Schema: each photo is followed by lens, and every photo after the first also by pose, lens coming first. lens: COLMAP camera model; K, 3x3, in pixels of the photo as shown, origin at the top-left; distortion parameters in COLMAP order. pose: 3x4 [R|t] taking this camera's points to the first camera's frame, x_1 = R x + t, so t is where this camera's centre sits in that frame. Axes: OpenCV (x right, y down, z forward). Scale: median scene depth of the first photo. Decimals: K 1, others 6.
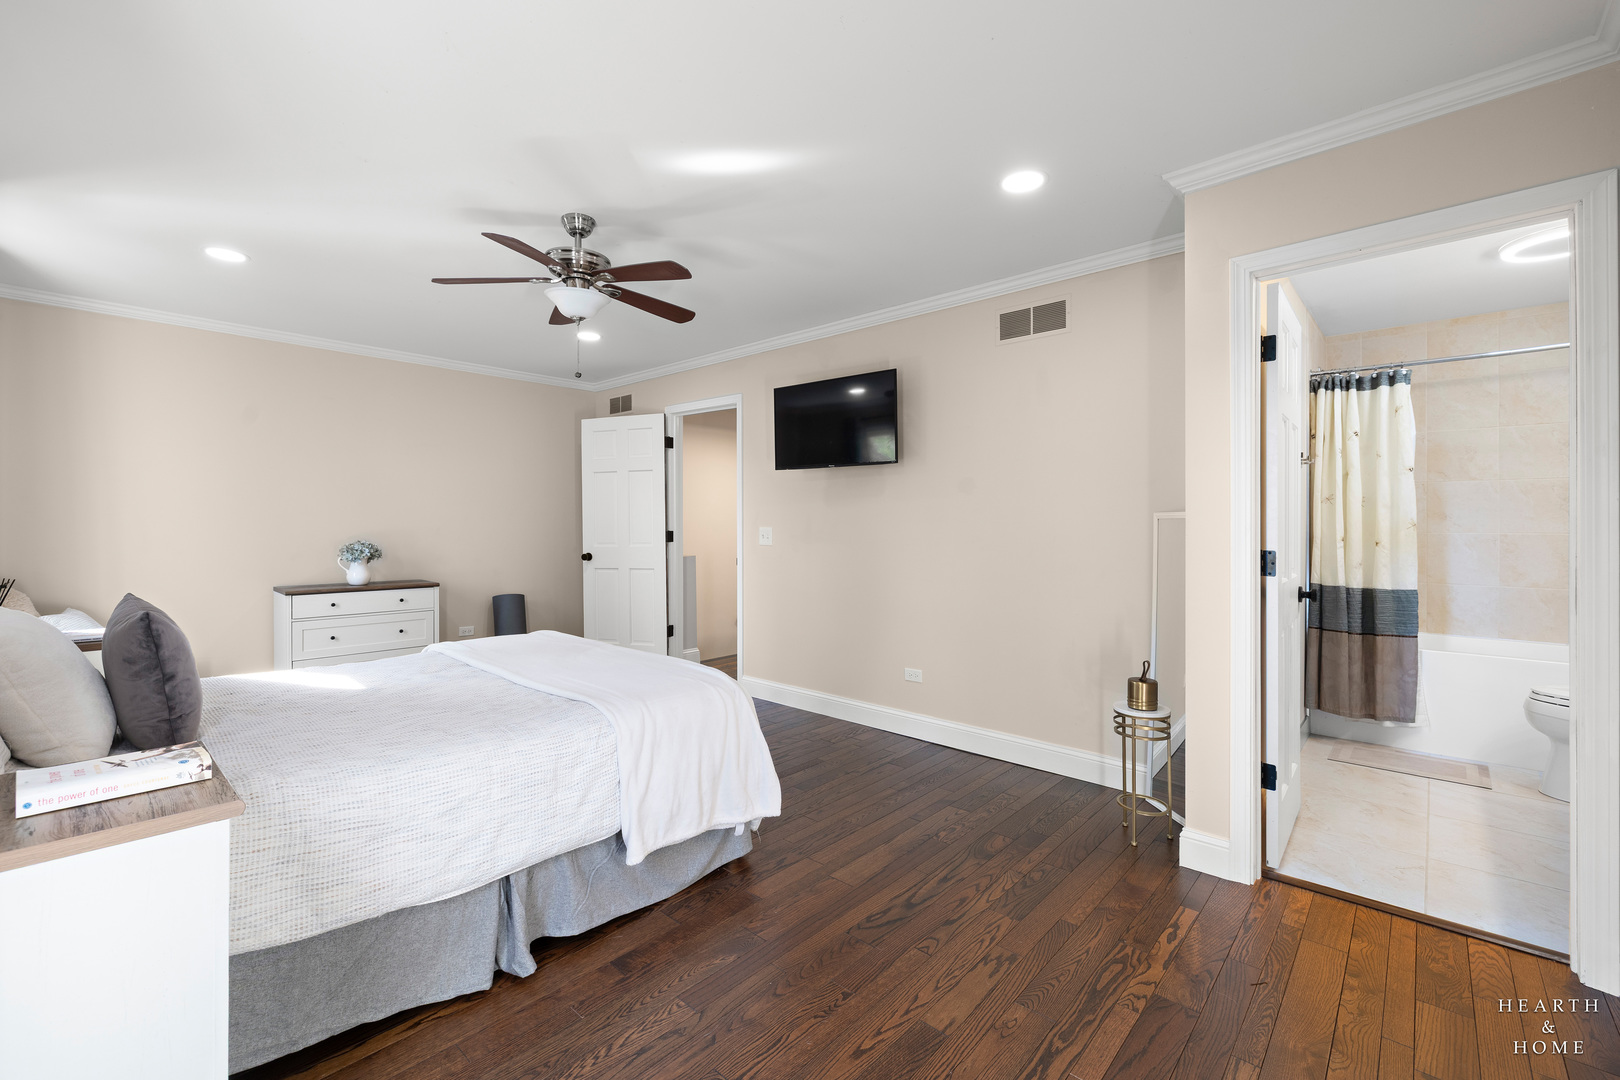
lens RADIAL K [[675.3, 0, 805.6], [0, 675.3, 527.2], [0, 0, 1]] dist [0.000862, -0.000179]
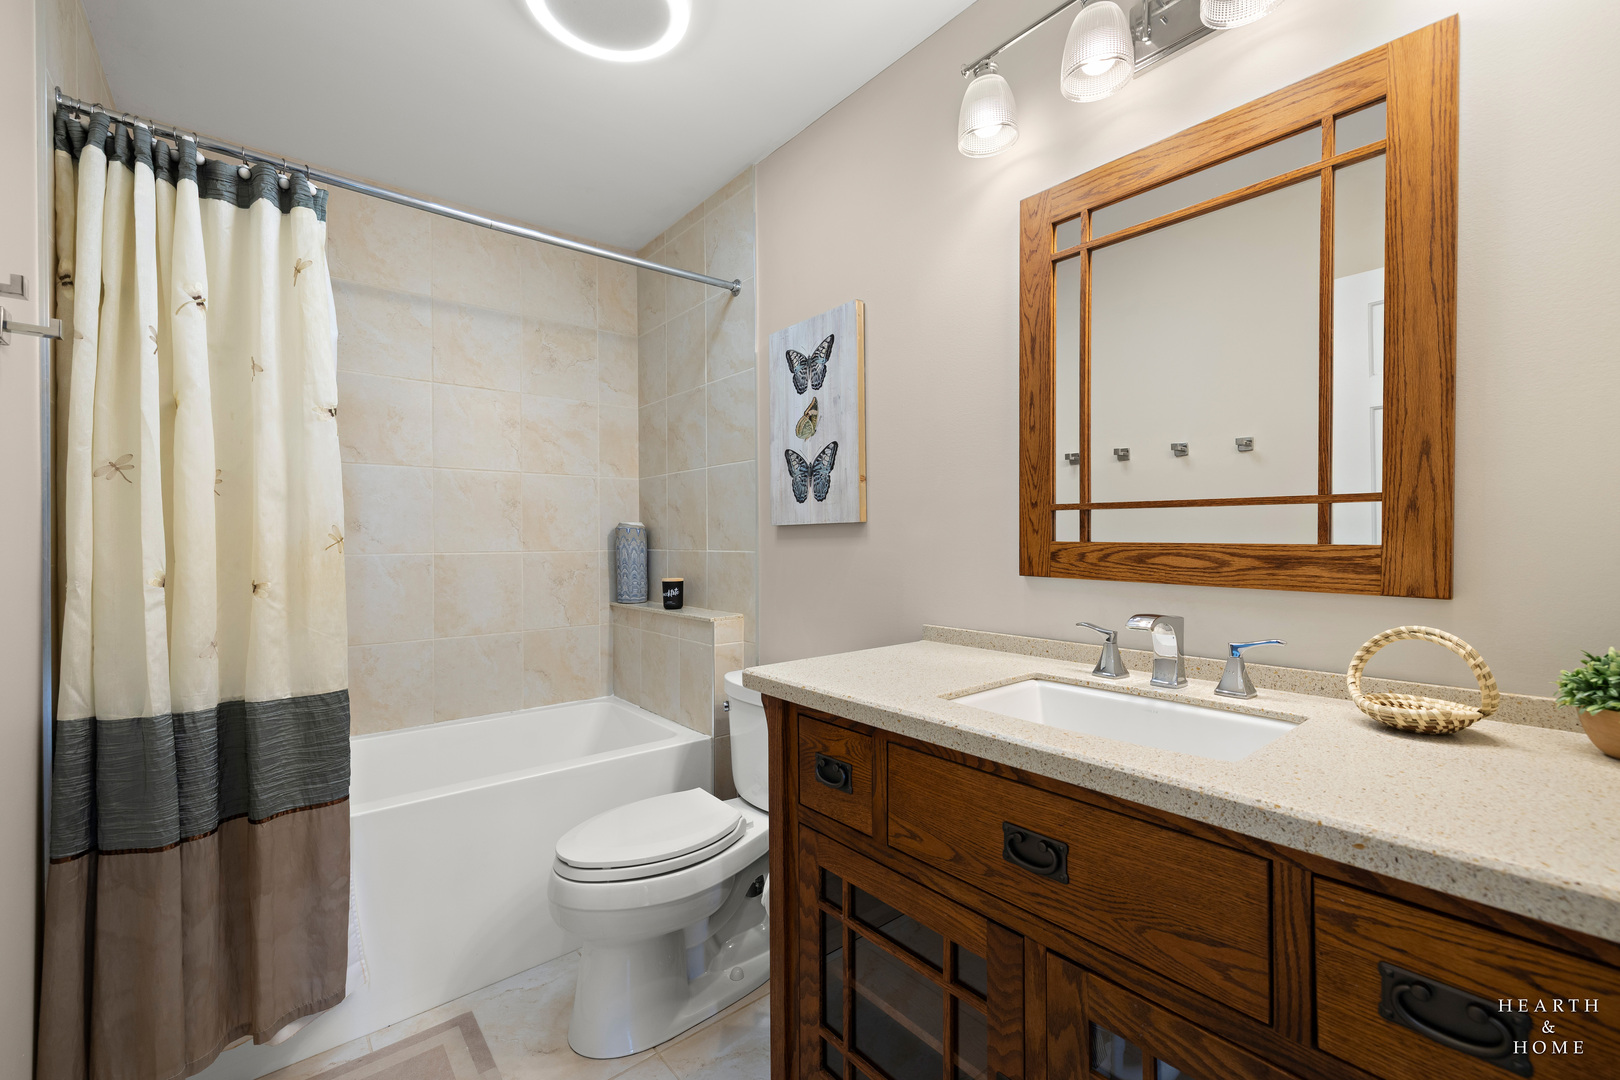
lens RADIAL K [[675.3, 0, 802.2], [0, 675.3, 536.7], [0, 0, 1]] dist [0.000862, -0.000179]
pose [[0.142503, 0.001632, 0.989793, 0.491721], [0.009350, 0.999952, -0.002995, -0.001555], [-0.989750, 0.009681, 0.142481, 0.616782]]
